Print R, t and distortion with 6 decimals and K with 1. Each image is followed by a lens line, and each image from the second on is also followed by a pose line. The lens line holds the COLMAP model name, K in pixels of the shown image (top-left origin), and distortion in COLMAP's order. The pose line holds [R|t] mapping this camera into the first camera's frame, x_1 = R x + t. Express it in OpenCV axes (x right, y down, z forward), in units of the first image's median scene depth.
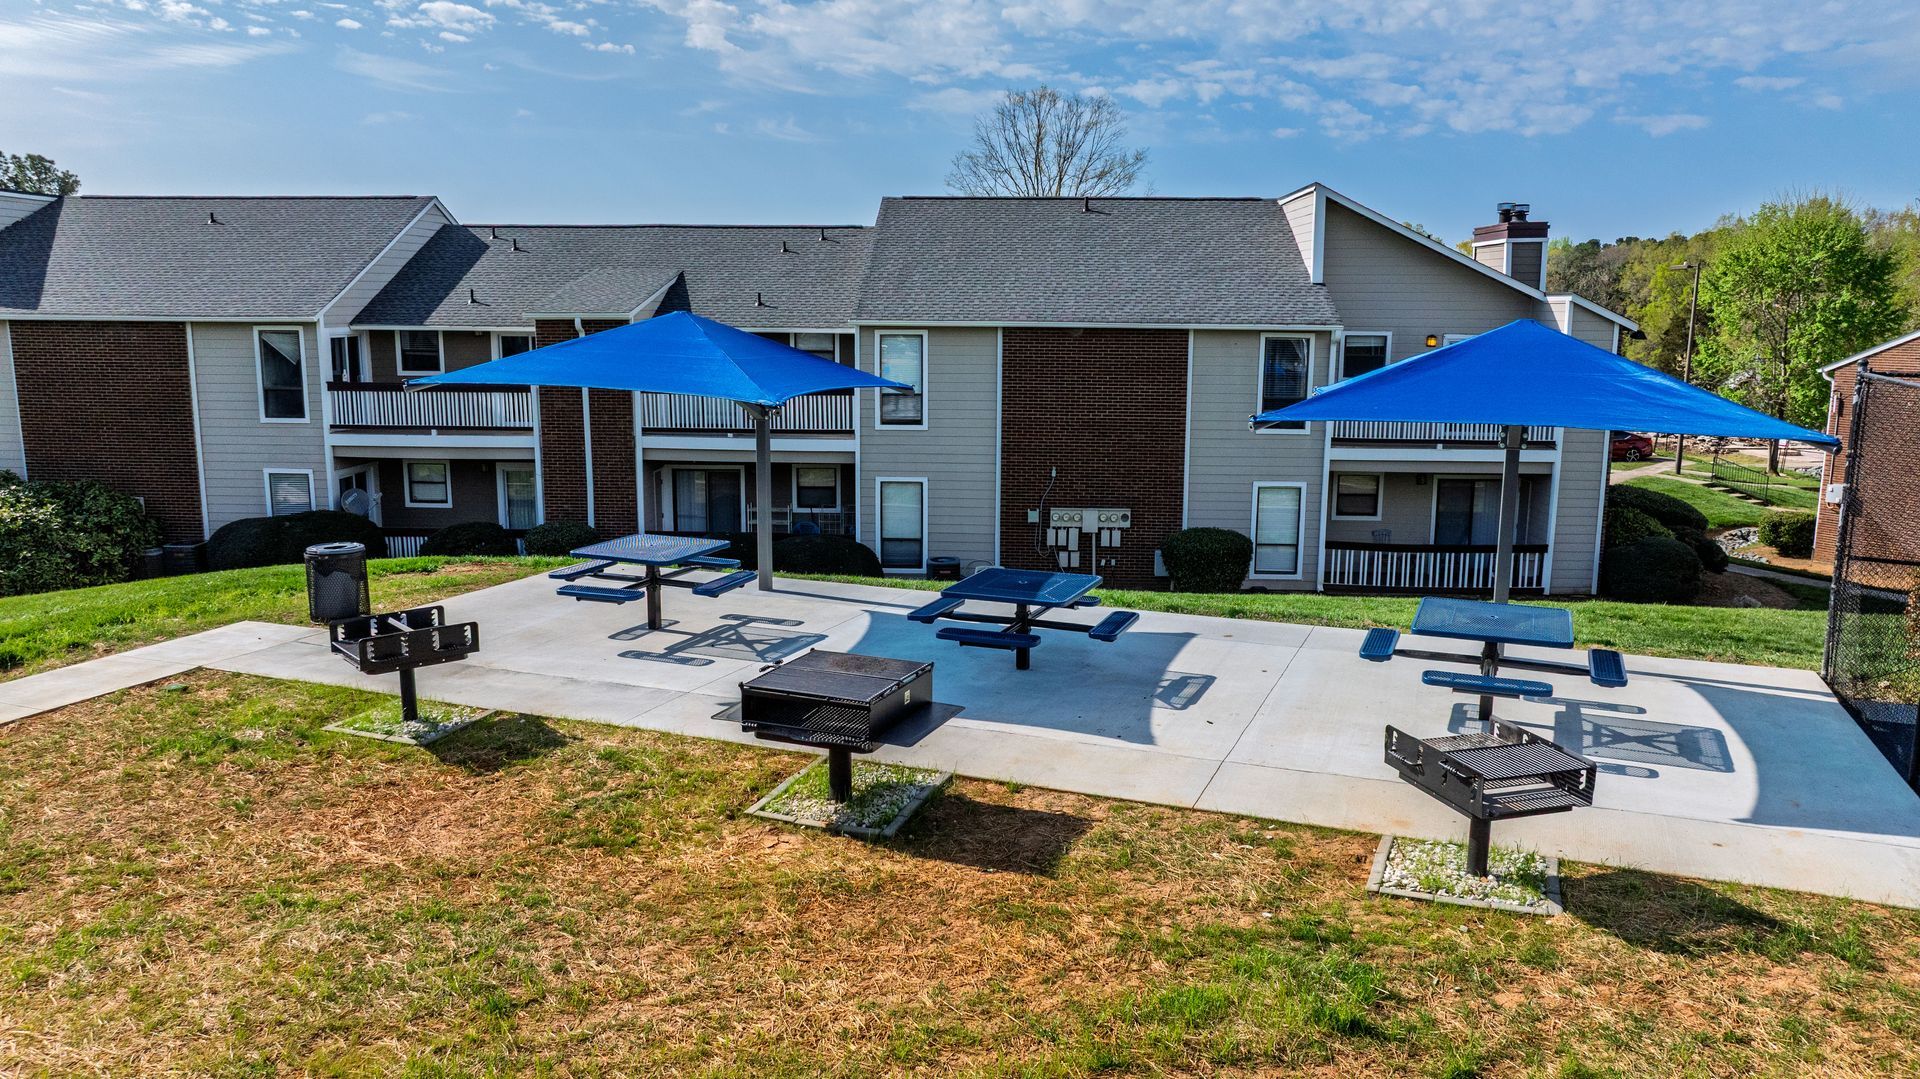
lens RADIAL K [[1350.6, 0, 960.0], [0, 1350.6, 539.5], [0, 0, 1]] dist [-0.037530, 0.040833]
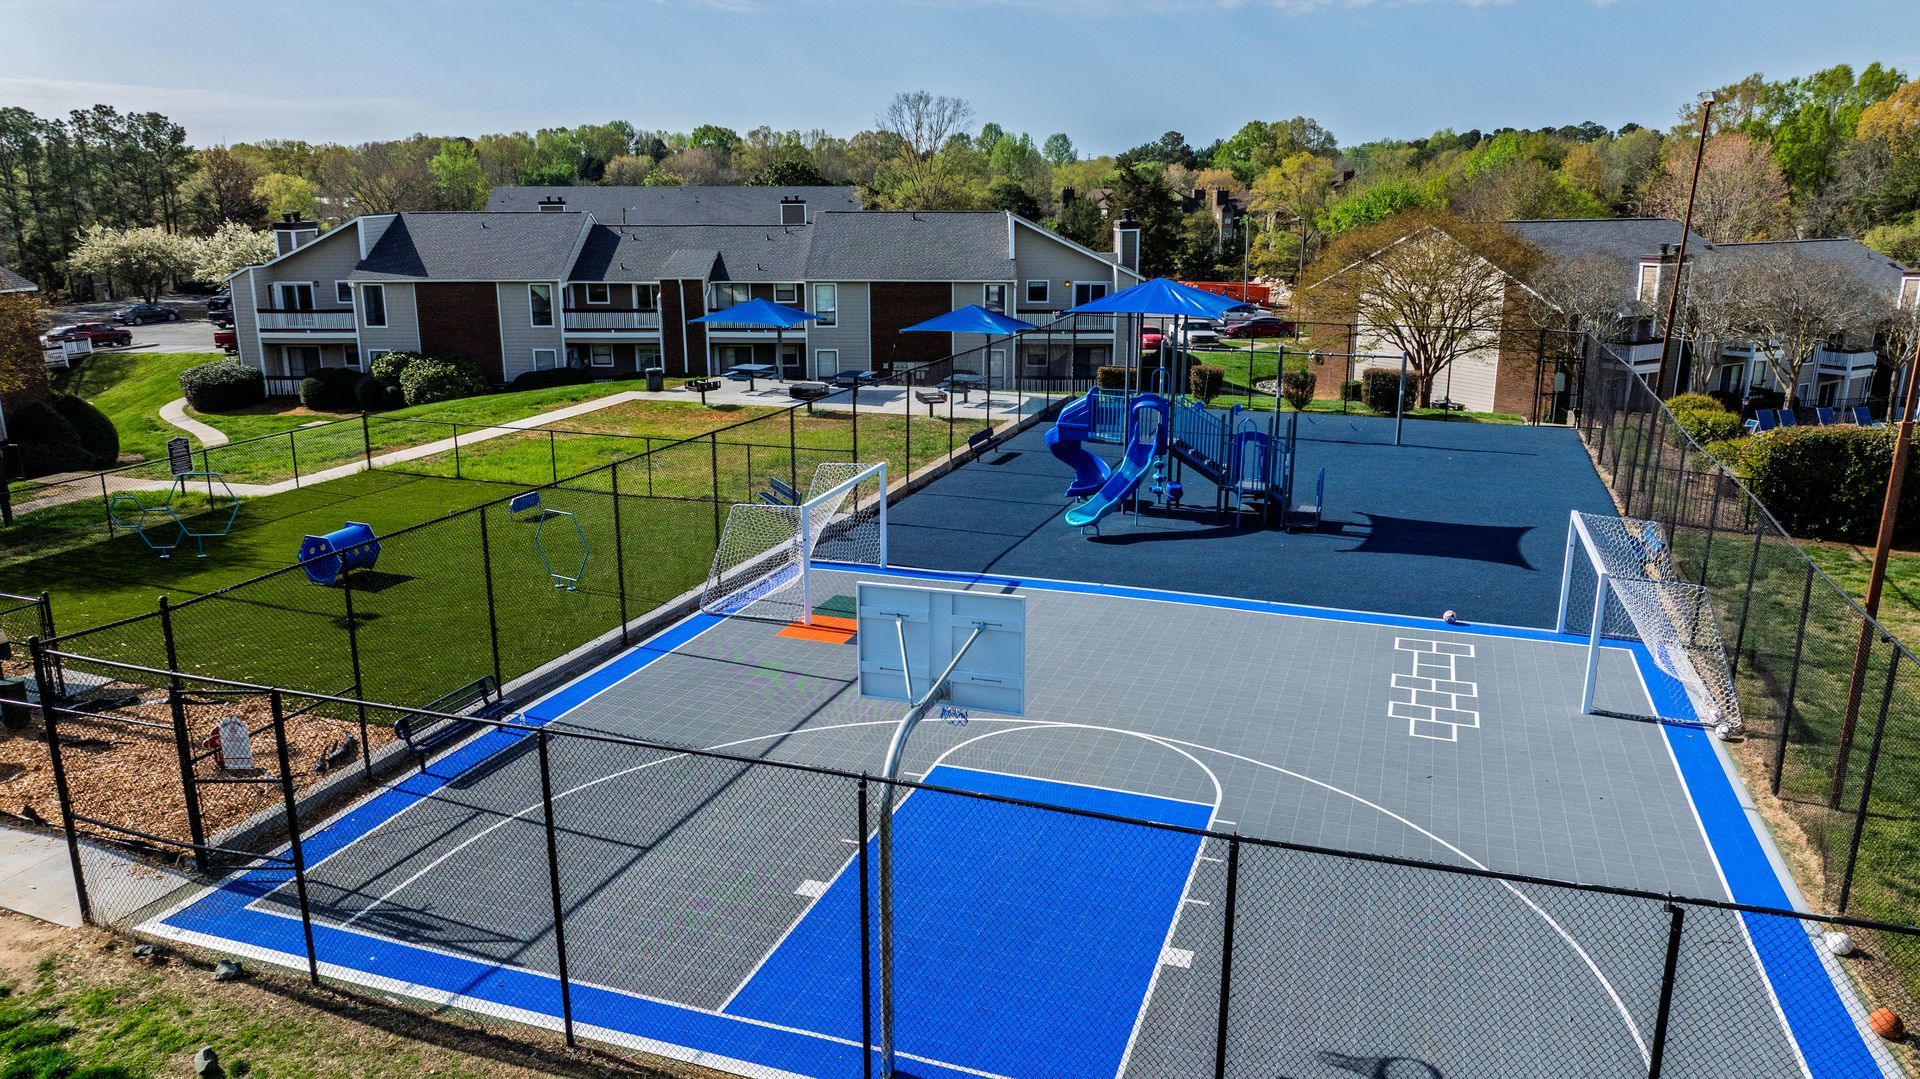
lens RADIAL K [[1350.6, 0, 960.0], [0, 1350.6, 539.5], [0, 0, 1]] dist [-0.037530, 0.040833]
pose [[0.998900, -0.018088, 0.043258, 0.073541], [0.014287, 0.996139, 0.086618, 0.075826], [-0.044658, -0.085905, 0.995302, -1.229161]]
